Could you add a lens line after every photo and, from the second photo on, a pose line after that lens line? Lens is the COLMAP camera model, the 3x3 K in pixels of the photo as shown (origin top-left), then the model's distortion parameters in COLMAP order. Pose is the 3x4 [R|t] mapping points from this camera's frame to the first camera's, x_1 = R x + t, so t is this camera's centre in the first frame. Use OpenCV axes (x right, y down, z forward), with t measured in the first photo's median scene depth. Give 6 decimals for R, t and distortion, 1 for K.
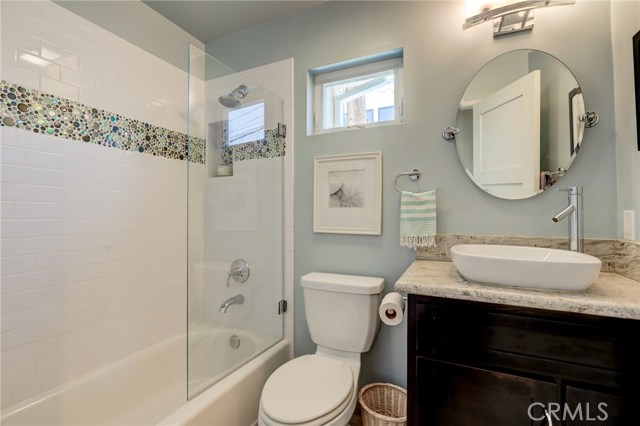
lens RADIAL K [[292.8, 0, 315.6], [0, 292.8, 211.8], [0, 0, 1]] dist [-0.020723, 0.005693]
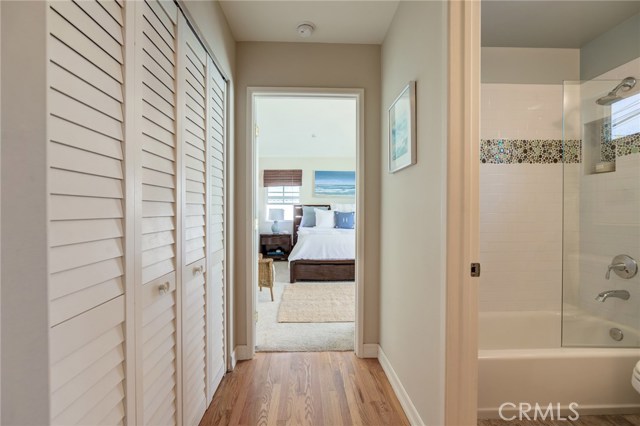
lens RADIAL K [[303.8, 0, 313.6], [0, 303.8, 213.4], [0, 0, 1]] dist [-0.000918, 0.000808]
pose [[0.459761, 0.006072, -0.888022, 0.172014], [0.010093, 0.999876, 0.012063, -0.001315], [0.887985, -0.014509, 0.459643, -0.413091]]
